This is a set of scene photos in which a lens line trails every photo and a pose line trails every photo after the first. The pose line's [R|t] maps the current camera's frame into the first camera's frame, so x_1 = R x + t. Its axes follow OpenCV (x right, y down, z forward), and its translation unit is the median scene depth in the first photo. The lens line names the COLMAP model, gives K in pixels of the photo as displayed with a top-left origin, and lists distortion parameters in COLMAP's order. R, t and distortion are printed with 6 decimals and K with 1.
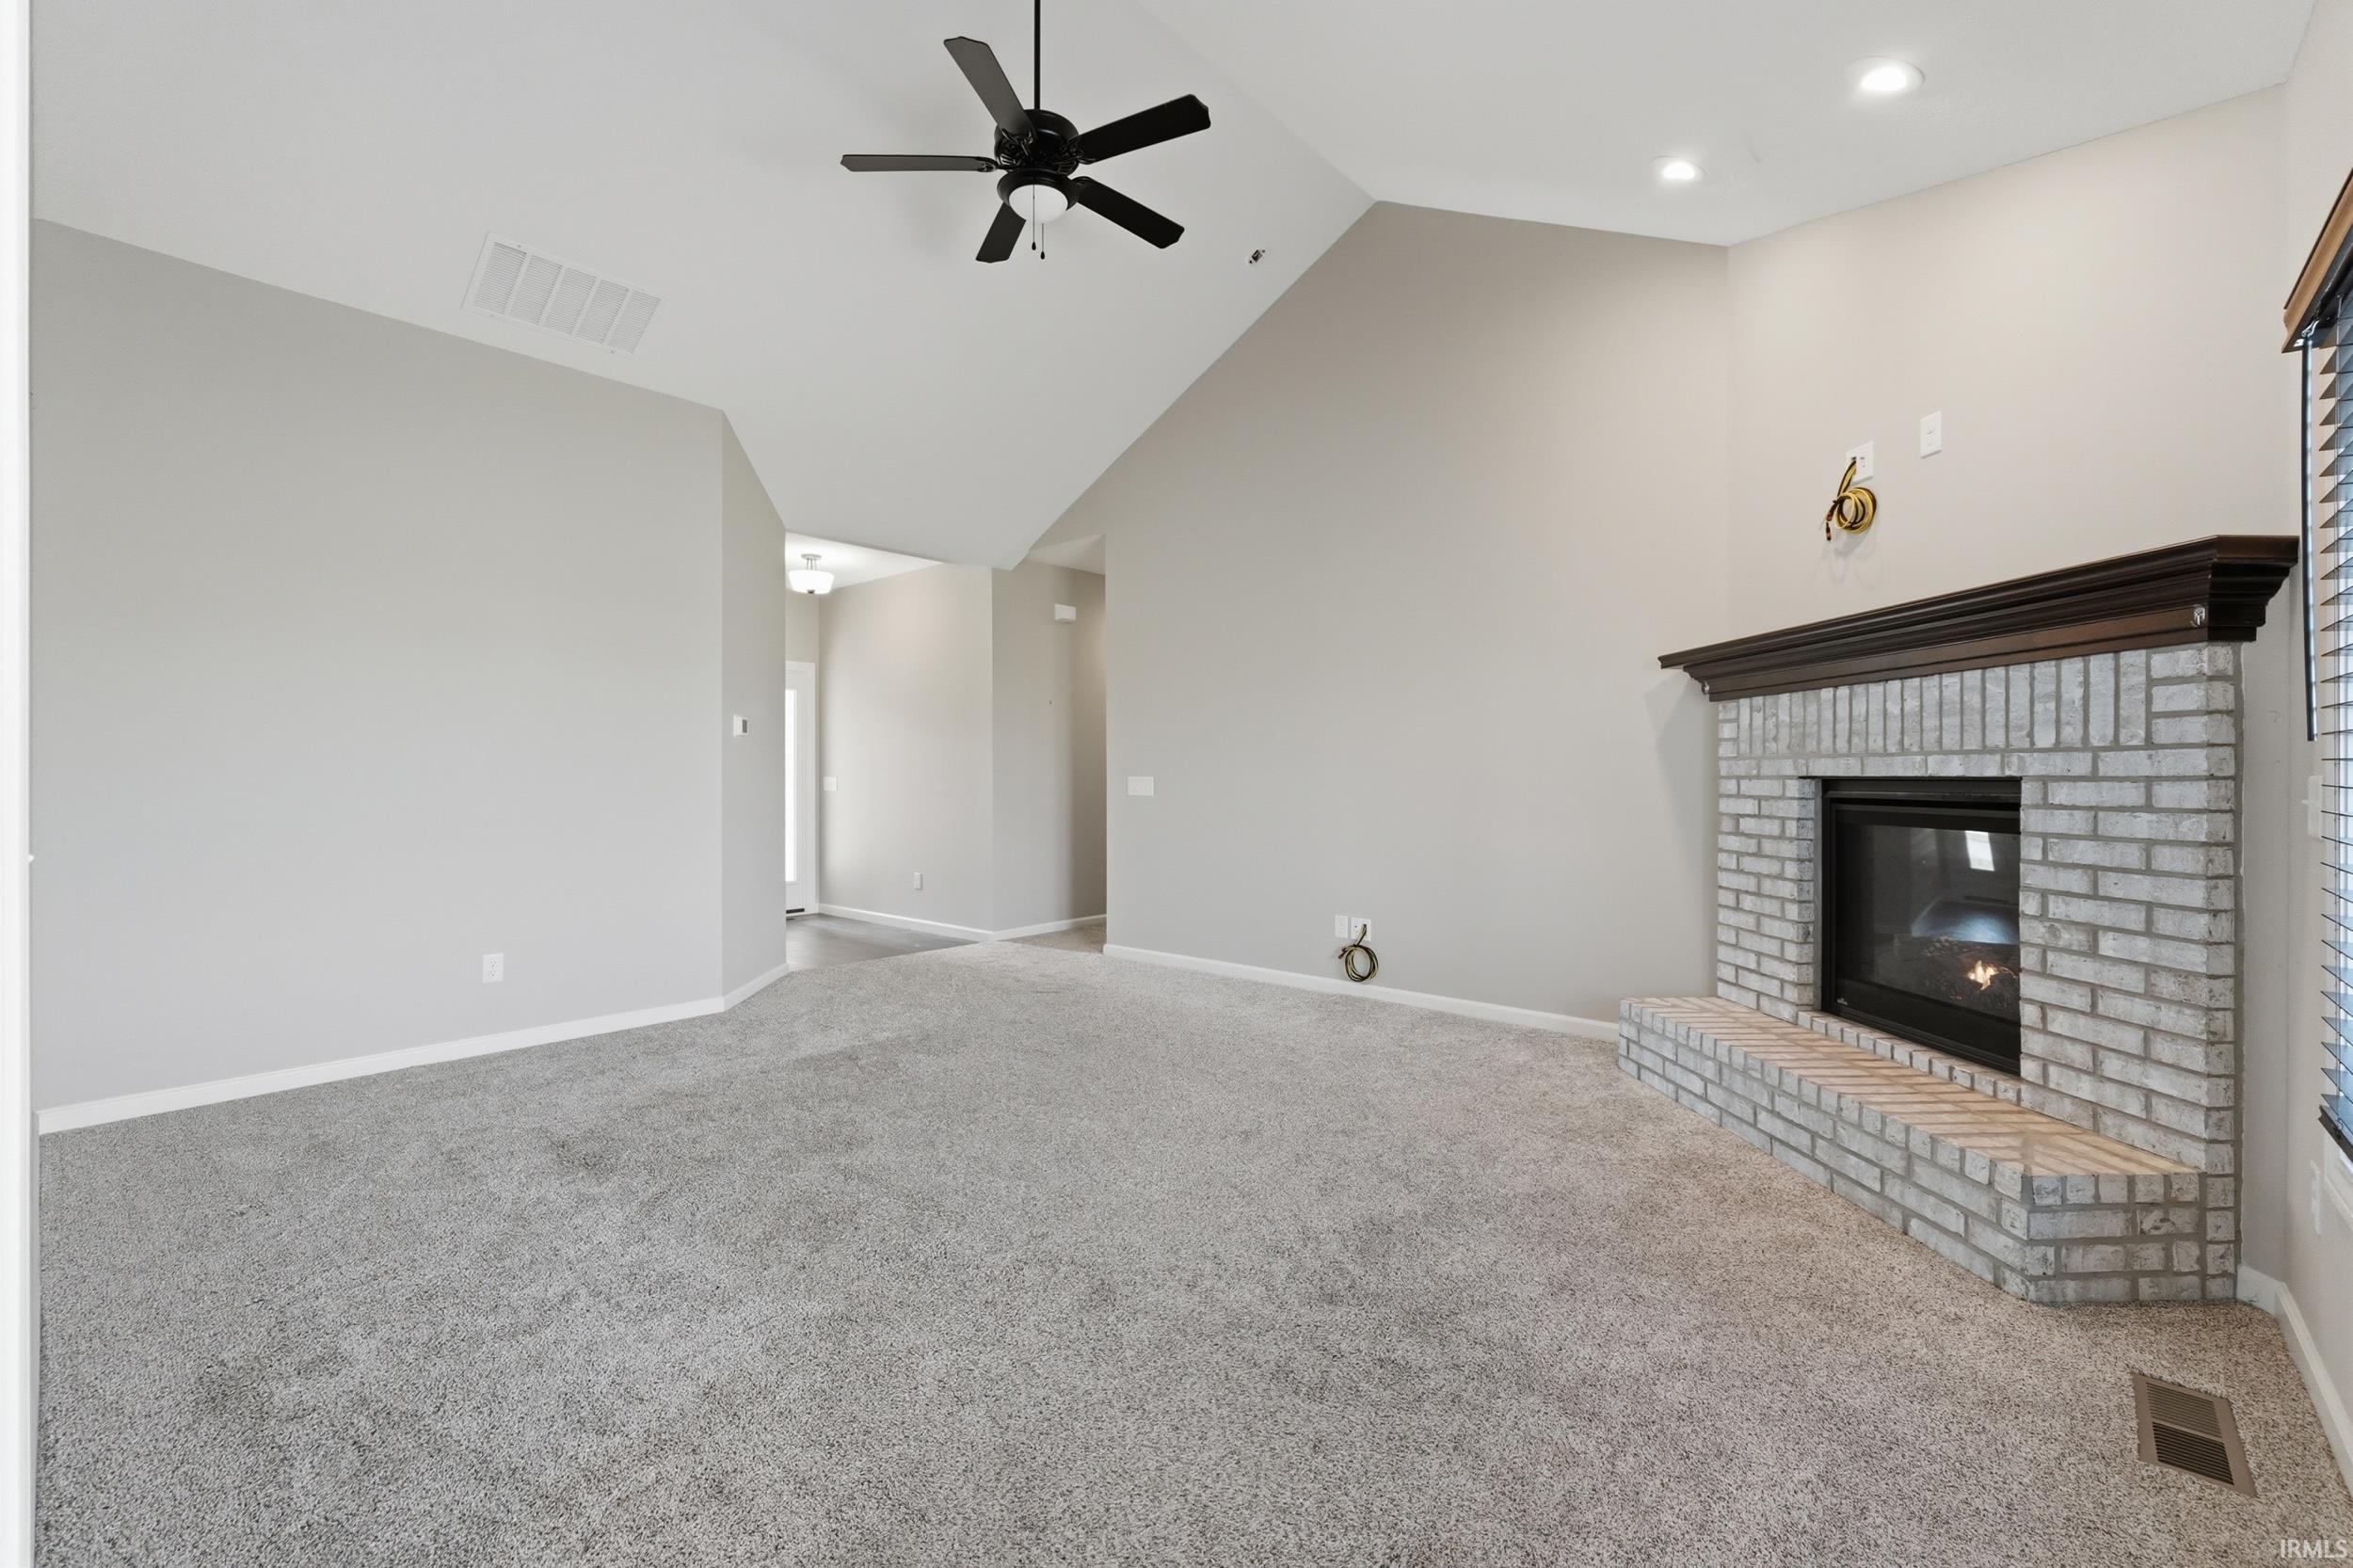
lens RADIAL K [[1002.0, 0, 1172.2], [0, 1002.0, 778.0], [0, 0, 1]] dist [-0.001089, -0.000147]
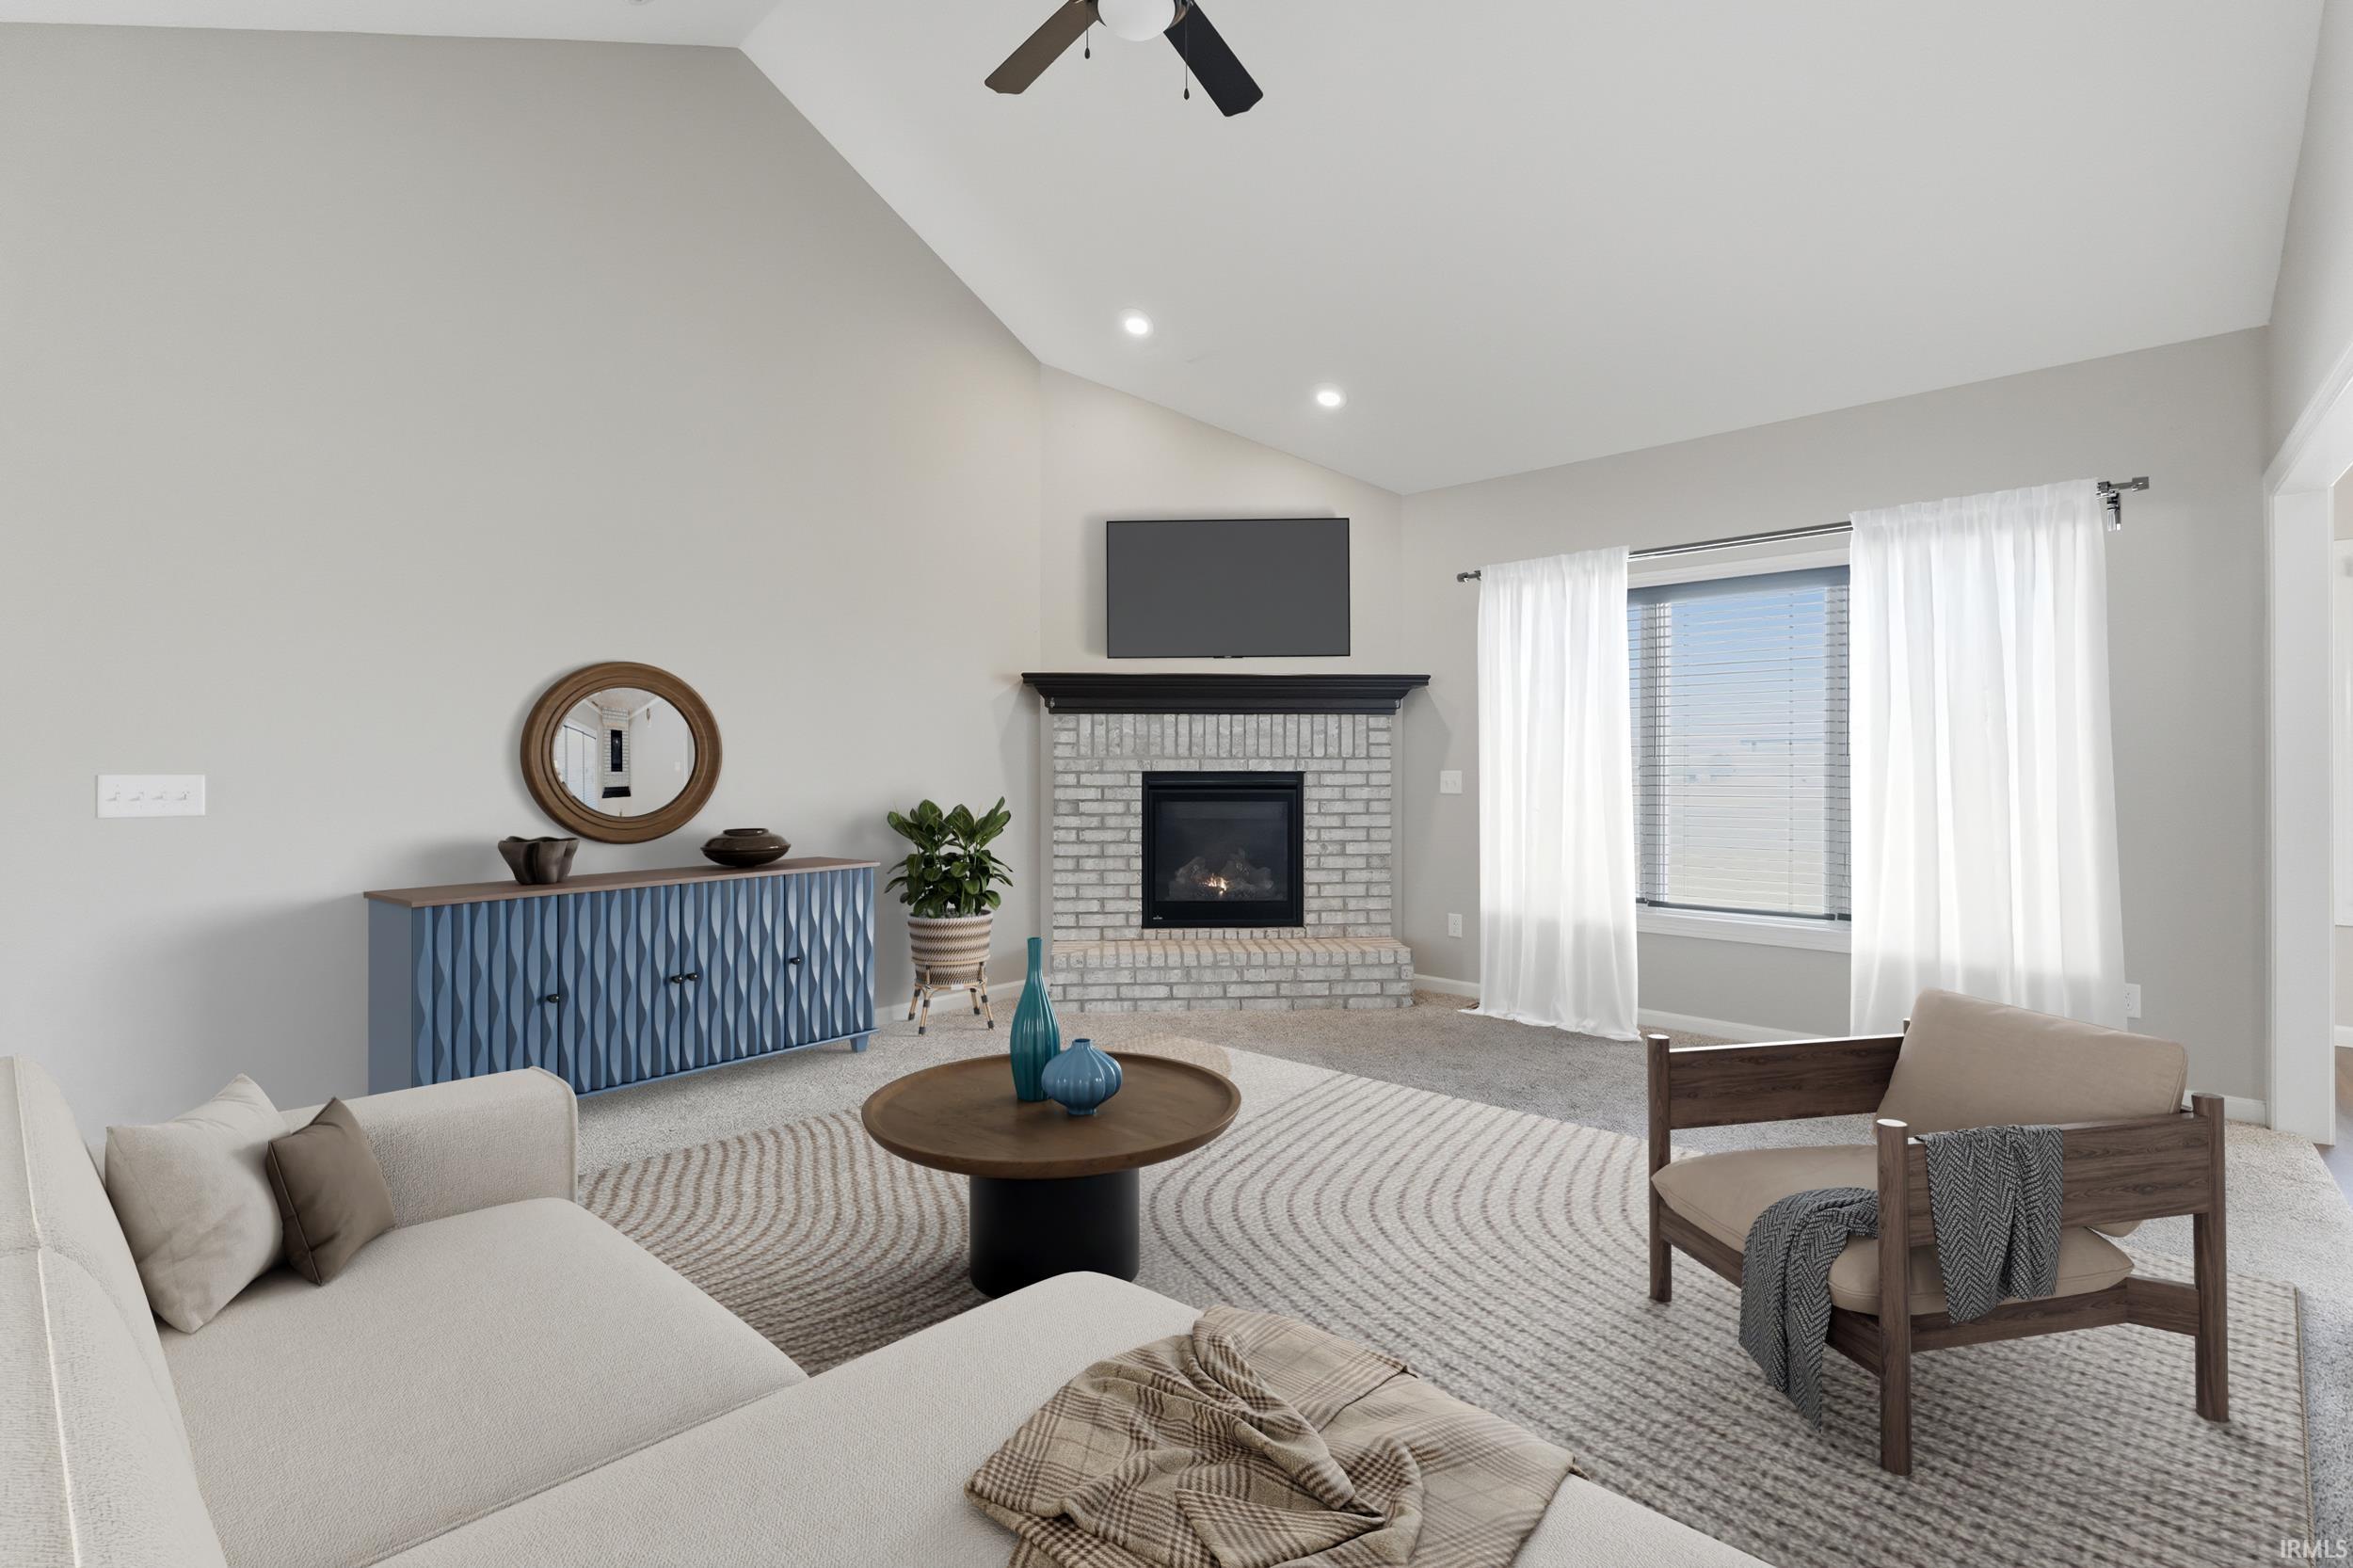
lens RADIAL K [[1002.0, 0, 1172.2], [0, 1002.0, 778.0], [0, 0, 1]] dist [-0.001089, -0.000147]
pose [[-0.003565, -0.001208, 0.999993, -1.044759], [0.003719, 0.999992, 0.001221, 0.007843], [-0.999987, 0.003723, -0.003560, 1.177725]]
